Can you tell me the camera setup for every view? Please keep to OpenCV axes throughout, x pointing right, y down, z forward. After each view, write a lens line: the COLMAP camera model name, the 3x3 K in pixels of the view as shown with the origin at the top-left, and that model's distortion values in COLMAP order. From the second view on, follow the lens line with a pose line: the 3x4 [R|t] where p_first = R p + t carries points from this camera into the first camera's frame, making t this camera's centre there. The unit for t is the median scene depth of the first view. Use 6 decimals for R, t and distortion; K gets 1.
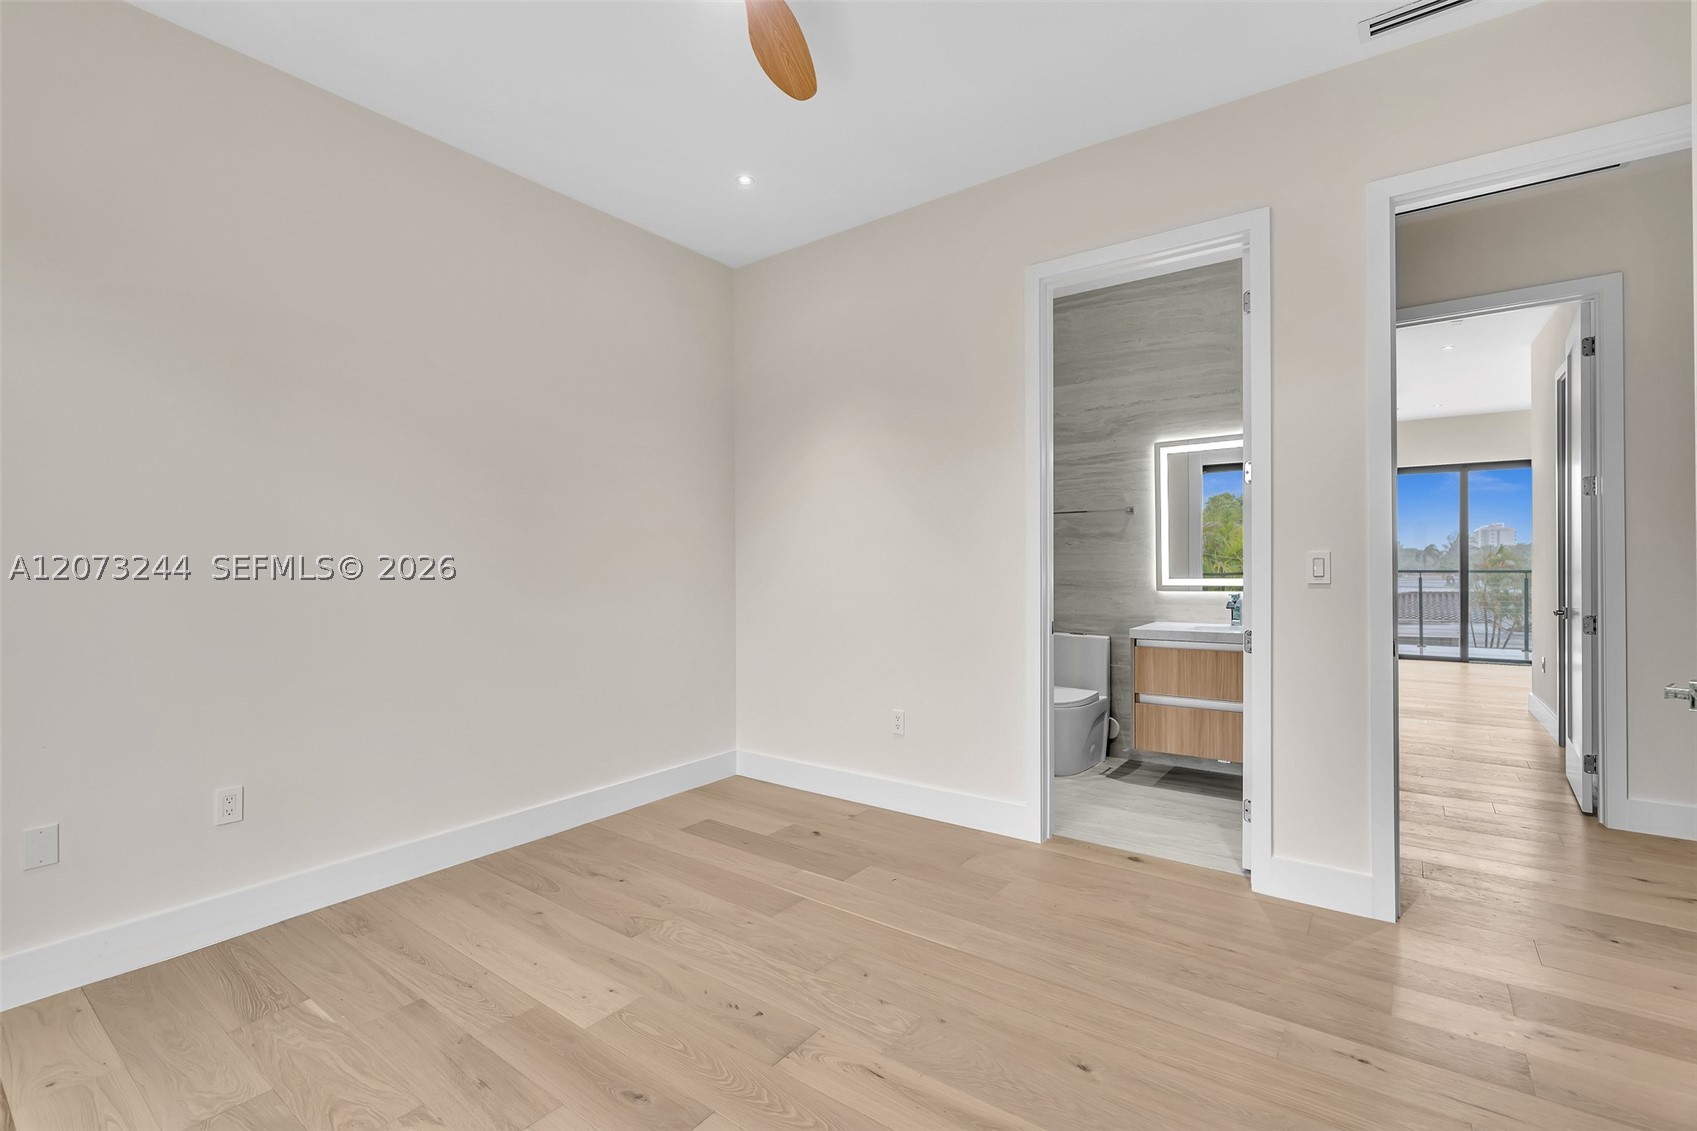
lens RADIAL K [[750.6, 0, 846.8], [0, 750.6, 573.2], [0, 0, 1]] dist [-0.004200, 0.000290]
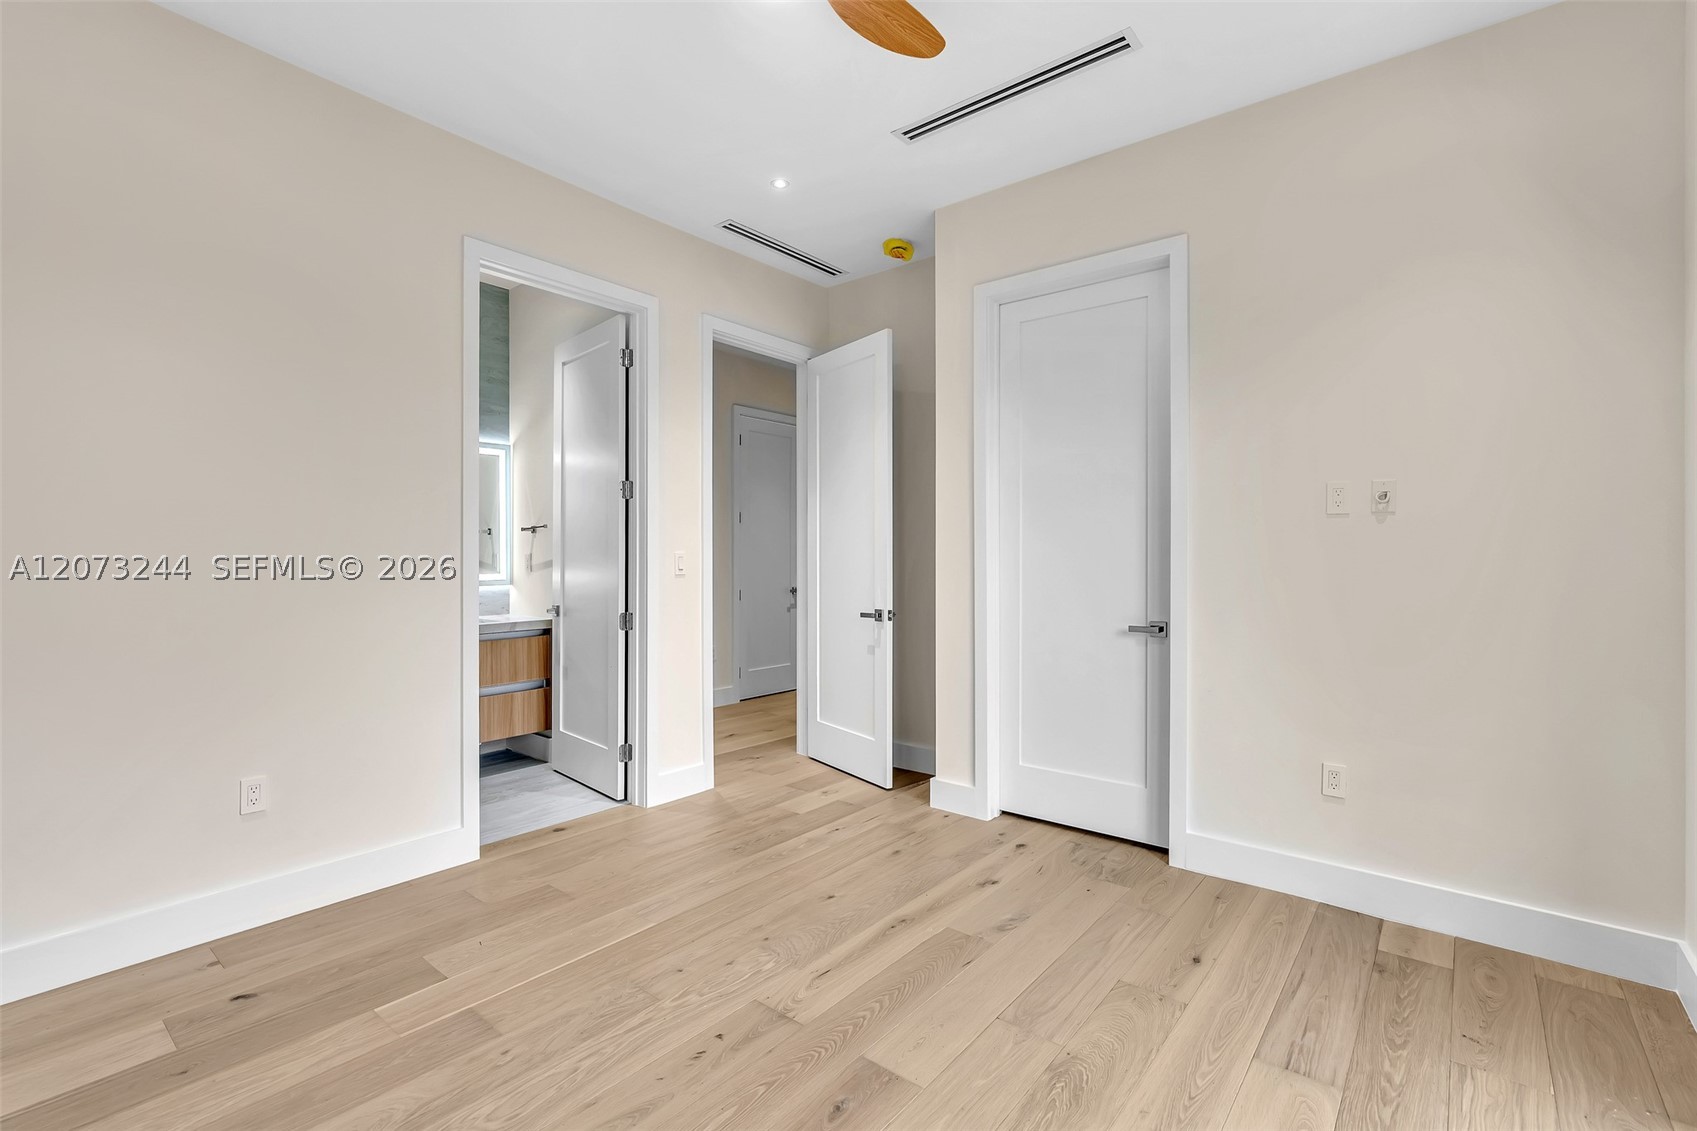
lens RADIAL K [[760.5, 0, 851.7], [0, 760.5, 558.4], [0, 0, 1]] dist [-0.002496, 0.001183]
pose [[0.042640, 0.005780, 0.999074, -0.871074], [0.009561, 0.999935, -0.006193, -0.004015], [-0.999045, 0.009816, 0.042582, 0.643136]]
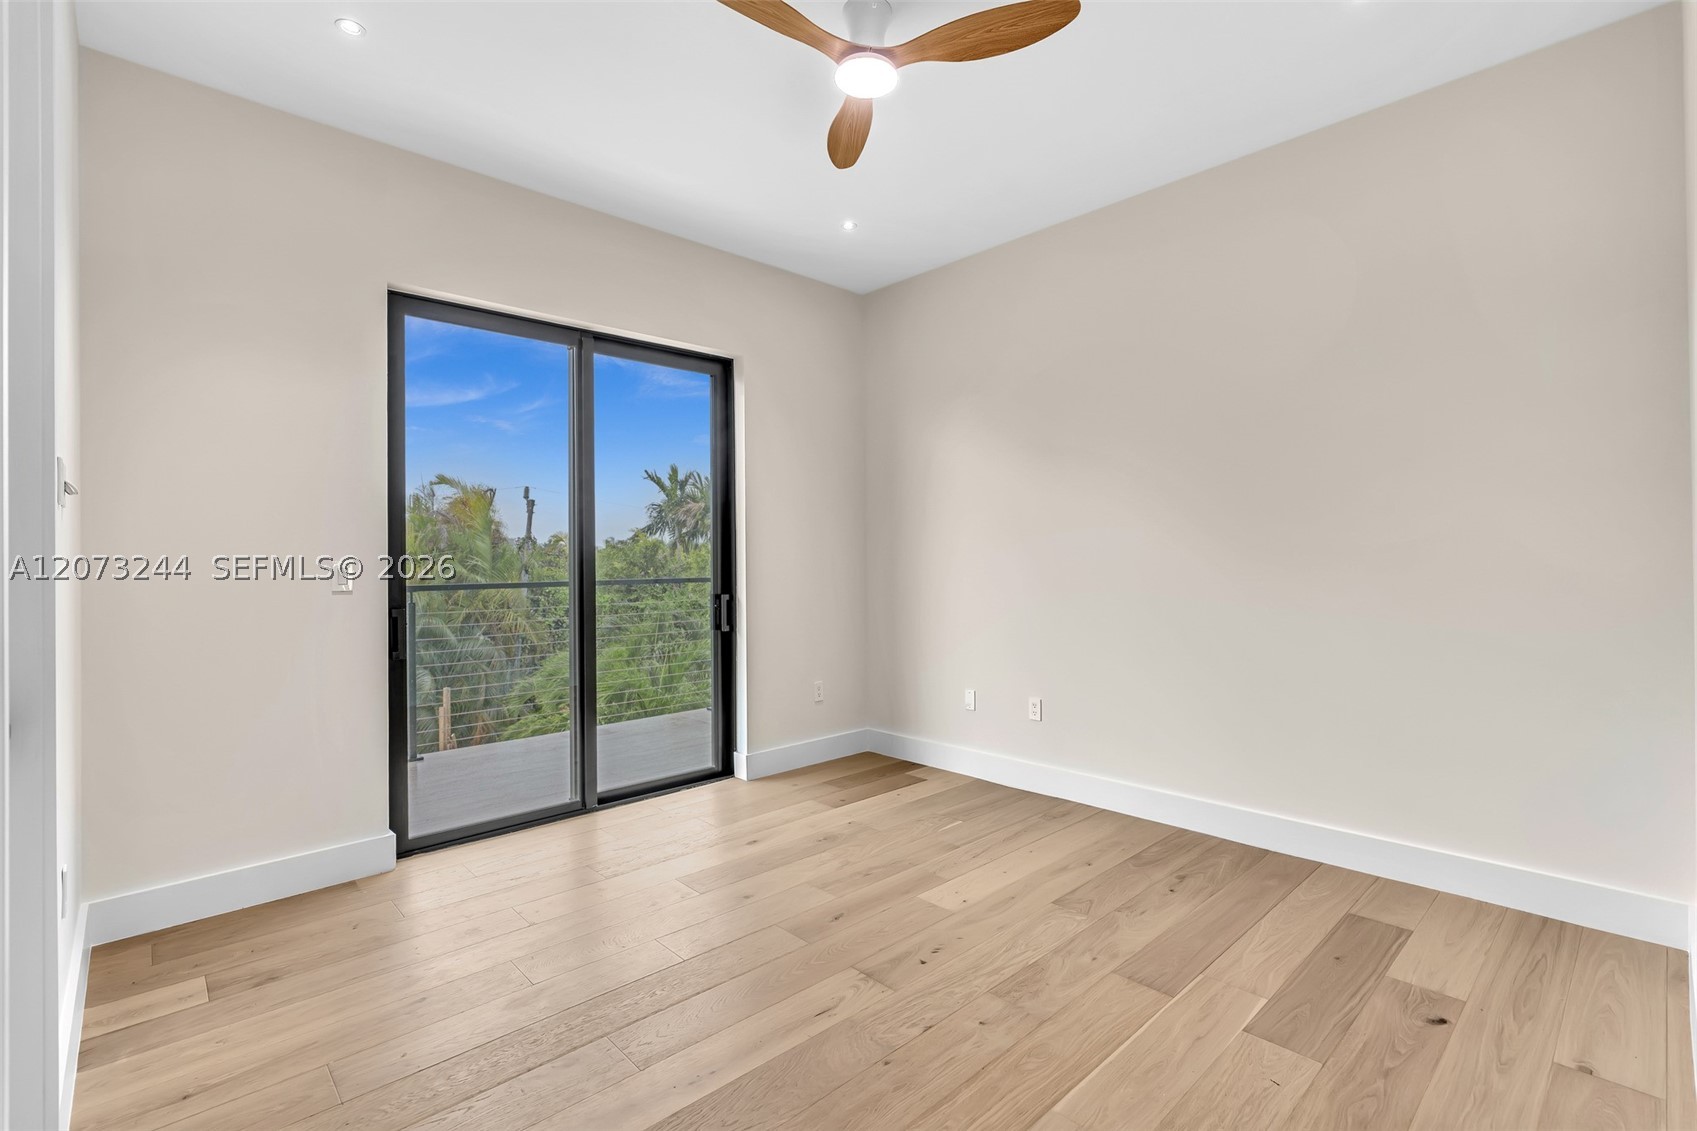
lens RADIAL K [[760.5, 0, 851.7], [0, 760.5, 558.4], [0, 0, 1]] dist [-0.002496, 0.001183]
pose [[-0.172814, 0.003046, -0.984950, 0.832978], [-0.000010, 0.999995, 0.003095, -0.015854], [0.984955, 0.000545, -0.172813, 0.891751]]
